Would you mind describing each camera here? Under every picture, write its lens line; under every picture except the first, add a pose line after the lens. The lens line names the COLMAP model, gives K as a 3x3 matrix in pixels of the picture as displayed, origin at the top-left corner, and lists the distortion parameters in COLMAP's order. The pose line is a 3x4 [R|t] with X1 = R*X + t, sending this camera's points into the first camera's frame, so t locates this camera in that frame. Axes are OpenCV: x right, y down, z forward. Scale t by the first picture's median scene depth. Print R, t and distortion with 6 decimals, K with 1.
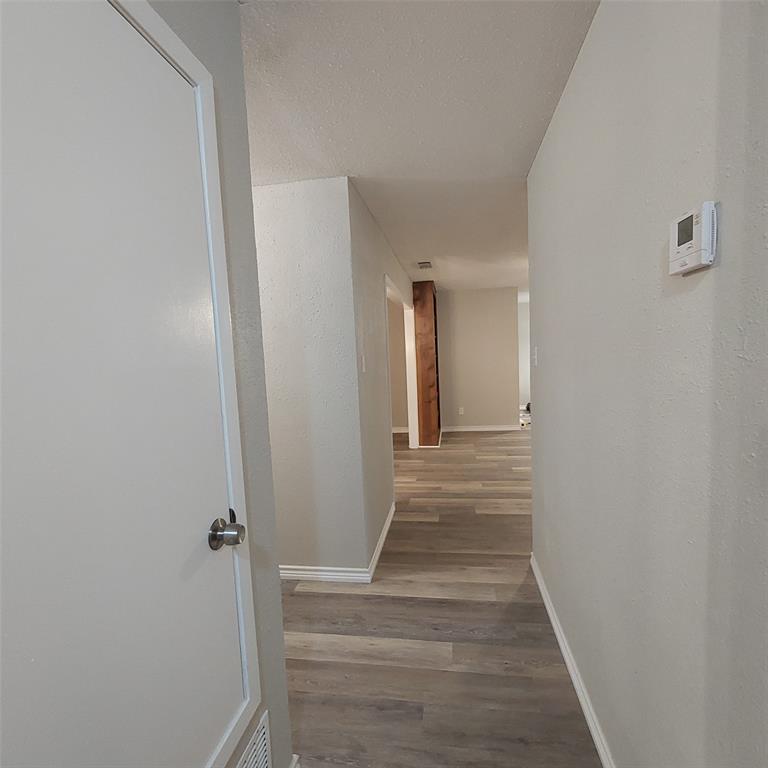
lens RADIAL K [[408.1, 0, 387.3], [0, 408.1, 387.7], [0, 0, 1]] dist [0.000869, 0.000549]
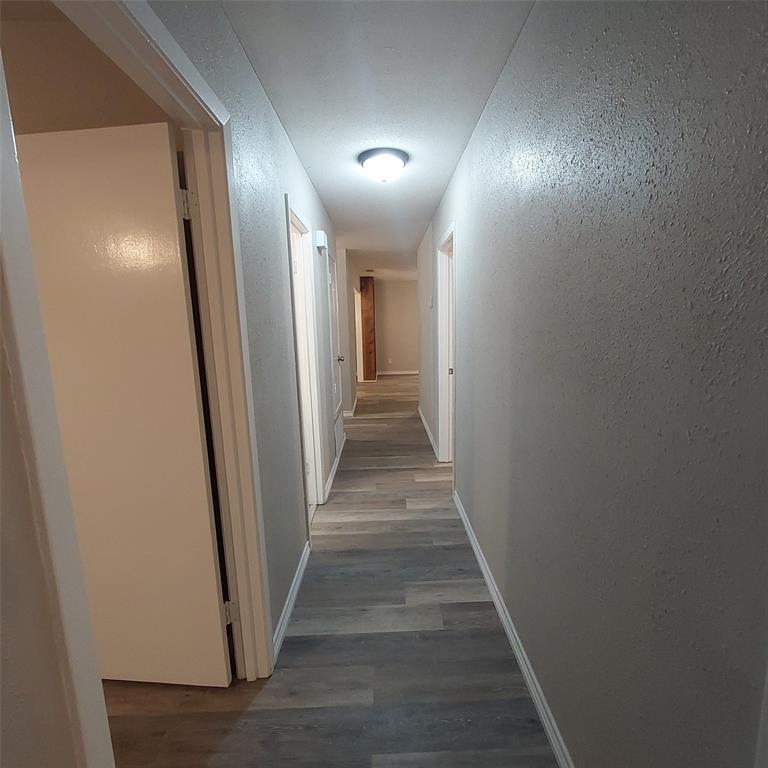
lens RADIAL K [[408.1, 0, 387.3], [0, 408.1, 387.7], [0, 0, 1]] dist [0.000869, 0.000549]
pose [[0.984560, -0.011547, 0.174666, -0.113495], [-0.002410, 0.996833, 0.079482, 0.044219], [-0.175030, -0.078675, 0.981415, -0.597157]]
